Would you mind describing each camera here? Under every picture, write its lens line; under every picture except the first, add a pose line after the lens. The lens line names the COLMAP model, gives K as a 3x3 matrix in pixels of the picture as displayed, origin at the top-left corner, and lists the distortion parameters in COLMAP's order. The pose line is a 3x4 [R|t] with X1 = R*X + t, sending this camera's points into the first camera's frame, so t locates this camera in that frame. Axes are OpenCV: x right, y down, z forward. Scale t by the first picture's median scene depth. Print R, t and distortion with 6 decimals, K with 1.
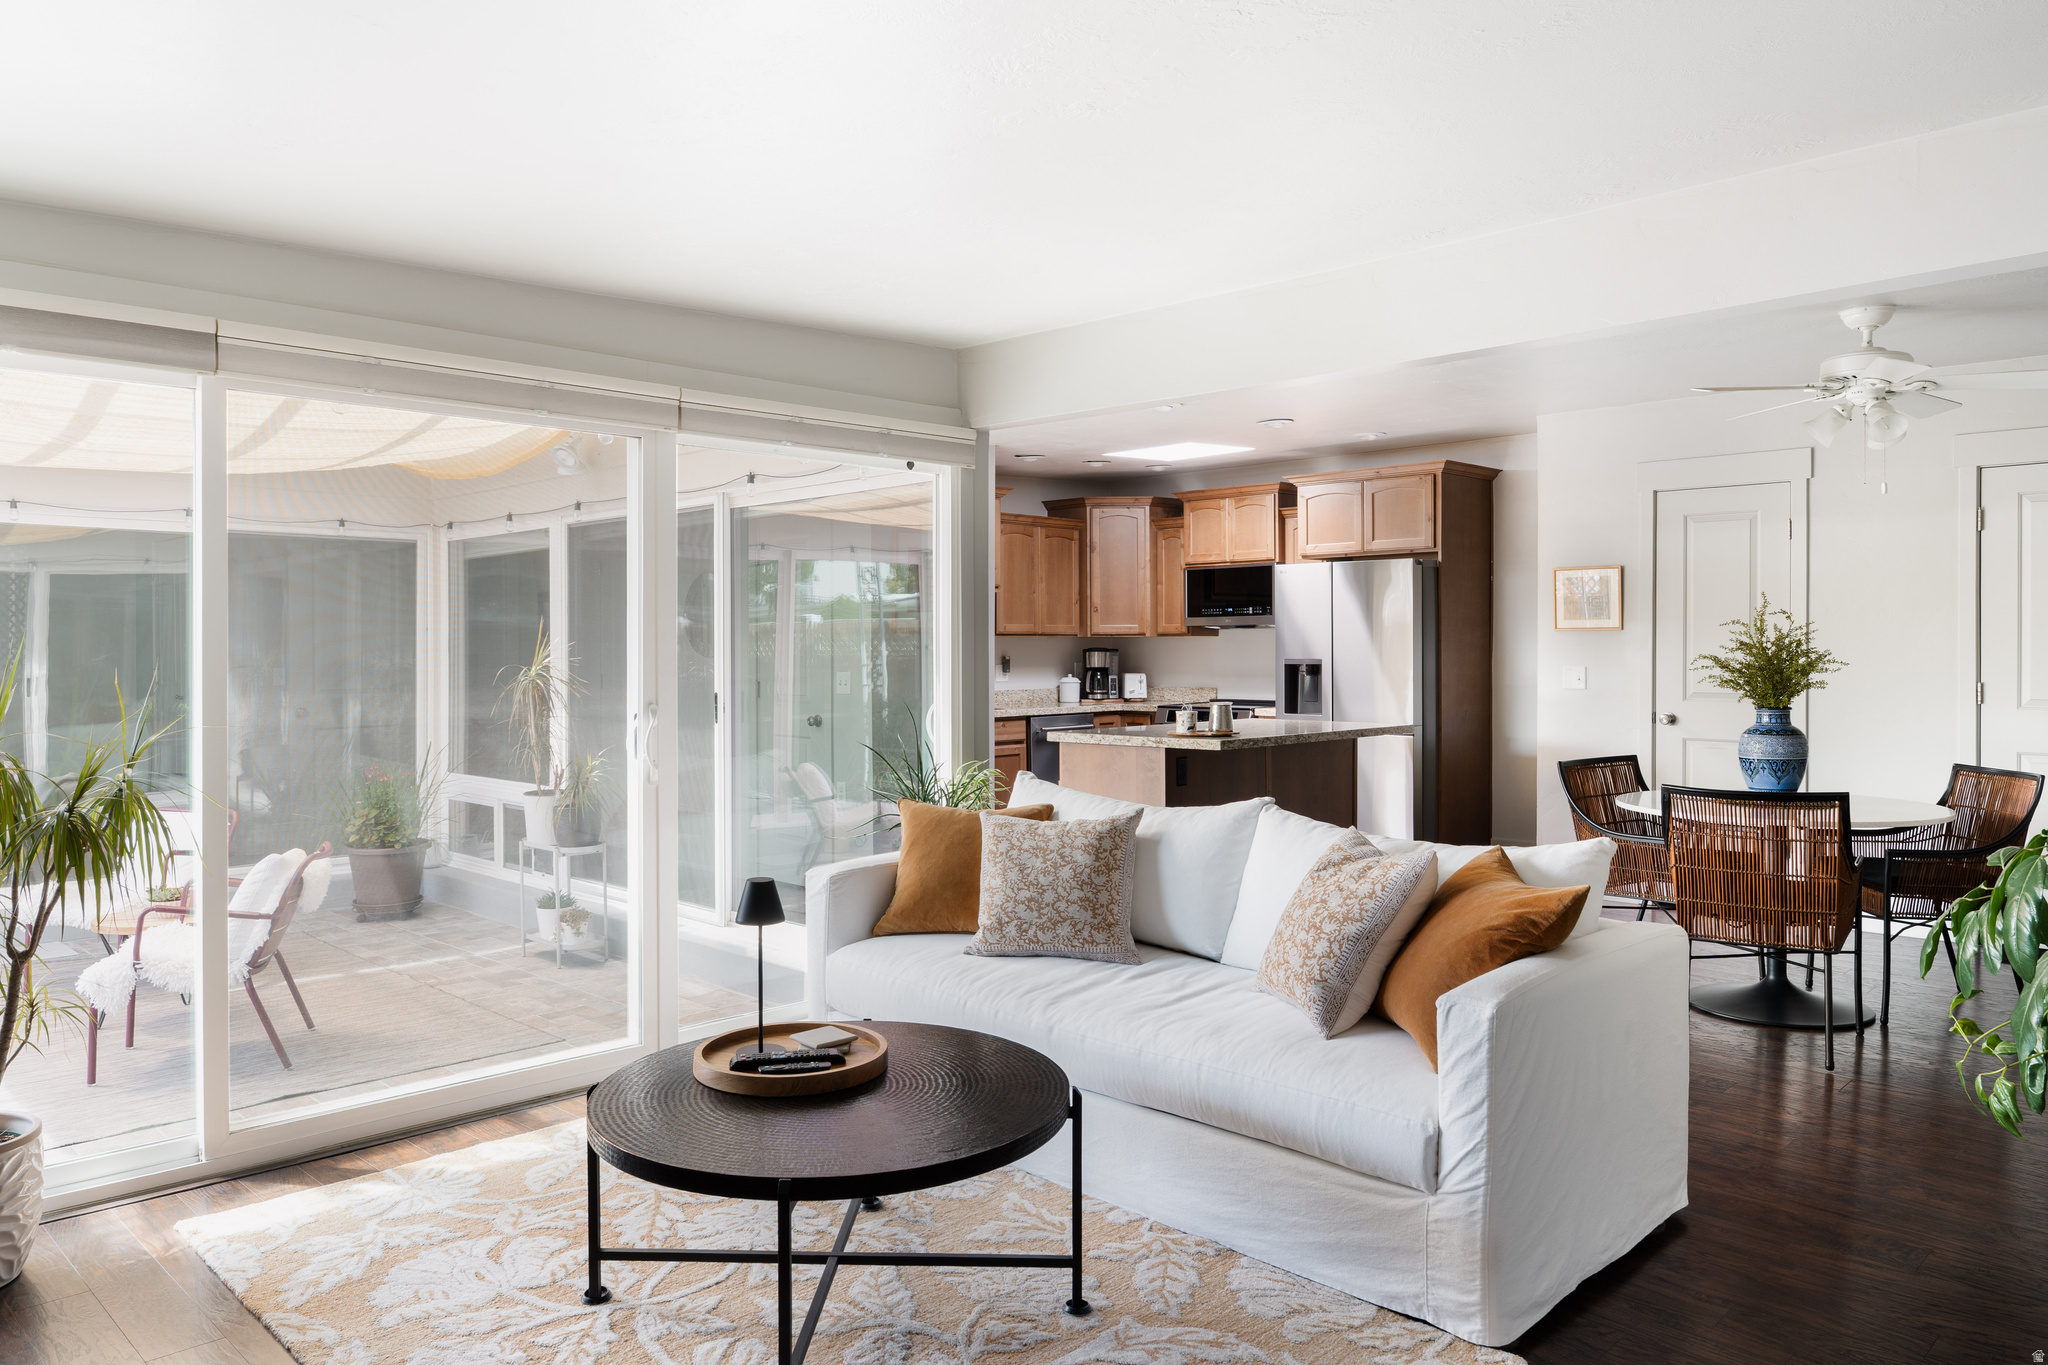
lens RADIAL K [[1409.7, 0, 984.9], [0, 1409.7, 662.1], [0, 0, 1]] dist [-0.001706, -0.001207]
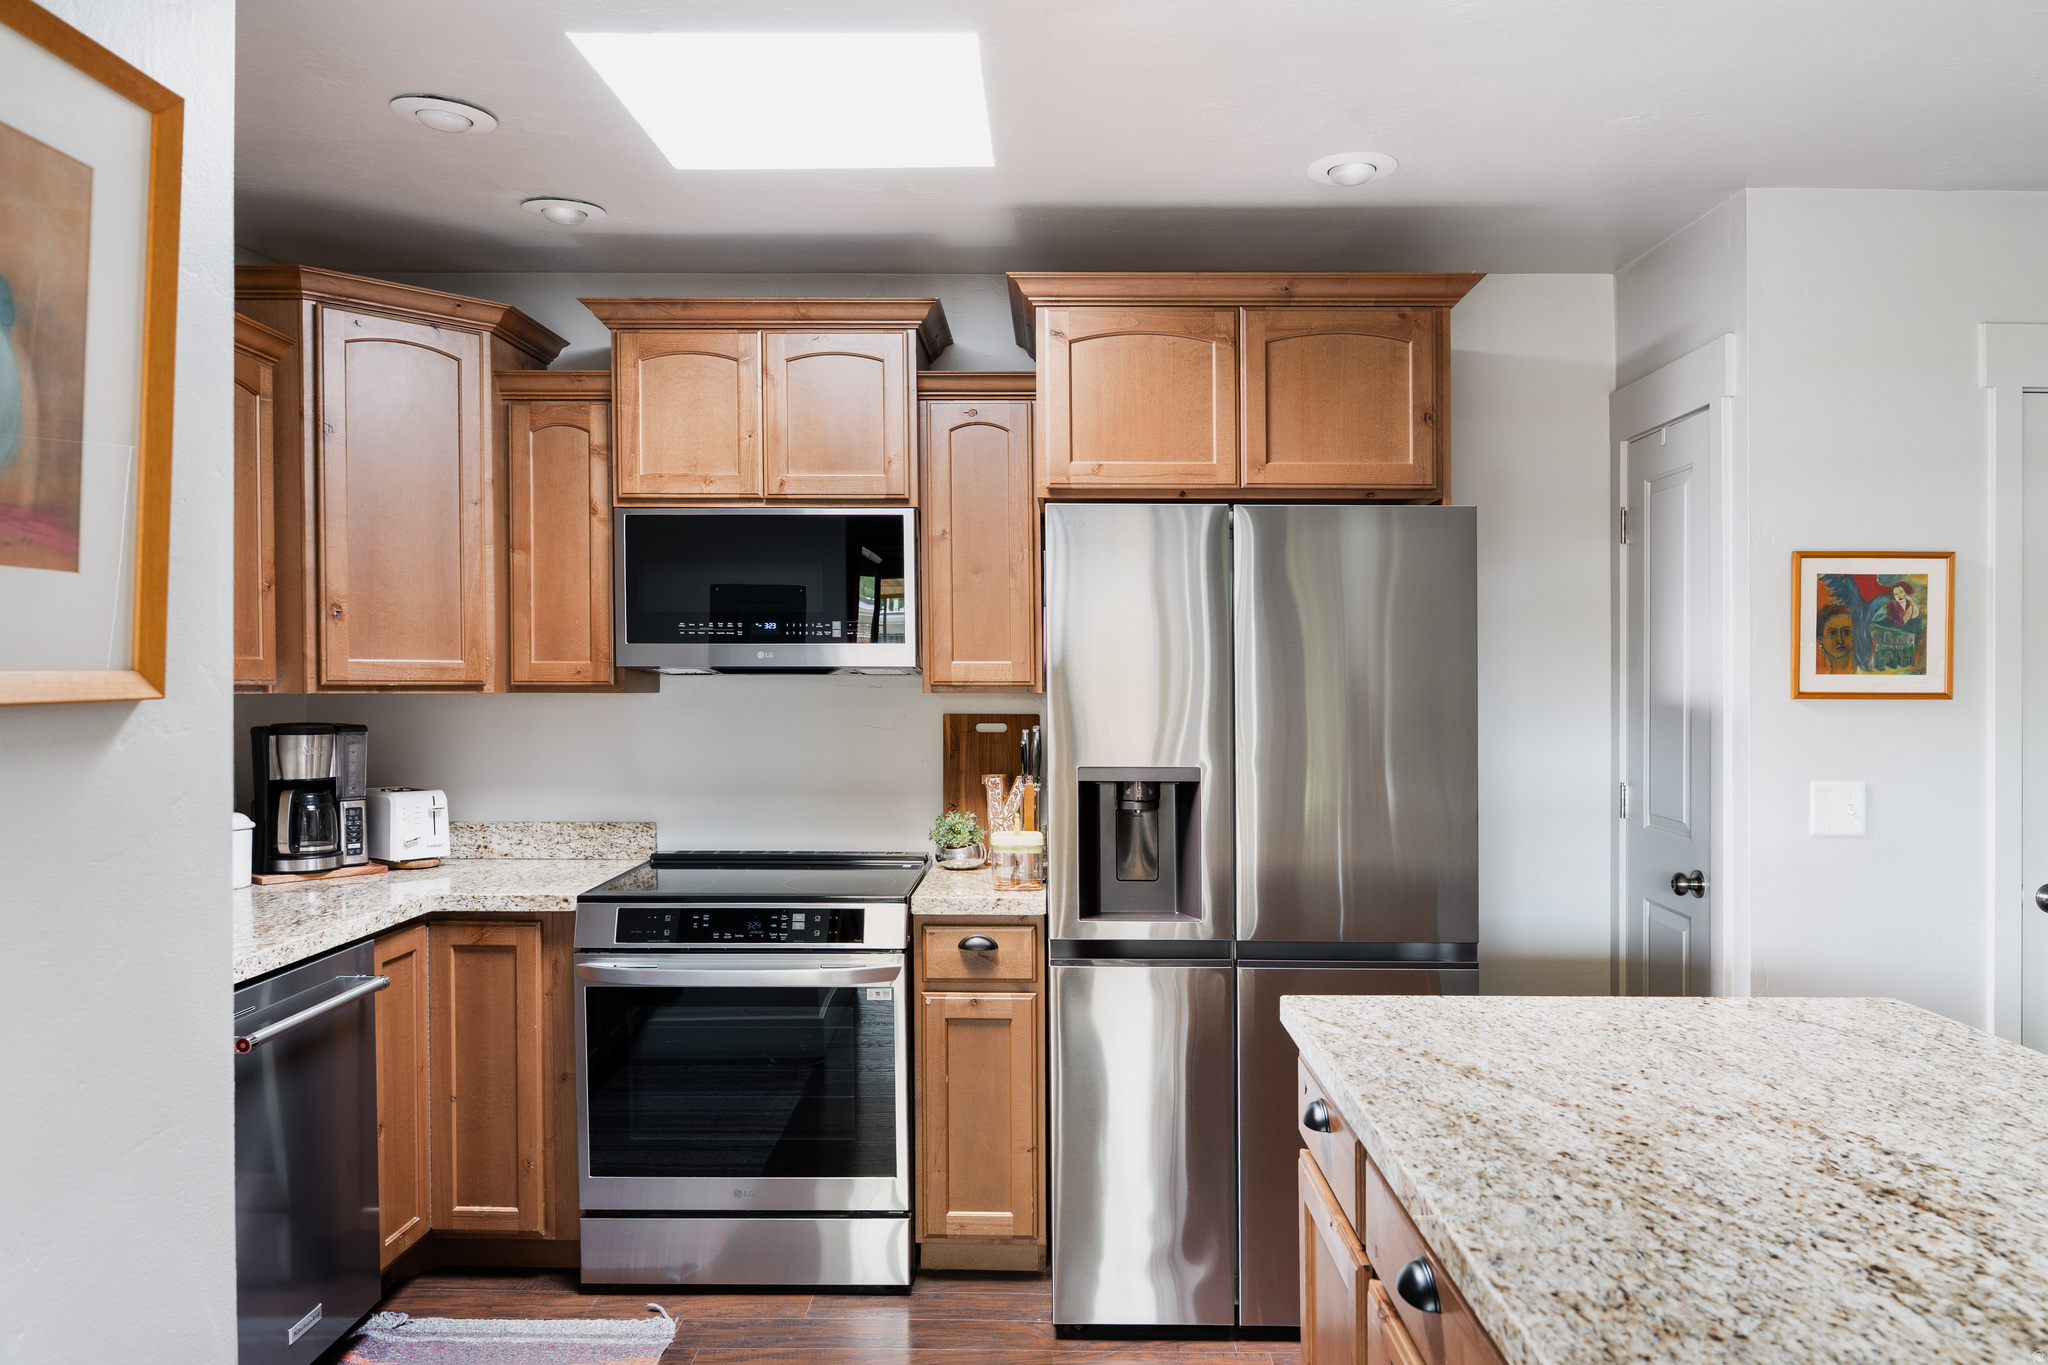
lens RADIAL K [[1361.6, 0, 1024.0], [0, 1361.6, 682.5], [0, 0, 1]] dist [-0.002698, -0.002807]
pose [[0.703871, 0.007368, 0.710290, -0.034879], [0.000183, 0.999944, -0.010555, -0.017137], [-0.710328, 0.007559, 0.703830, 0.658325]]
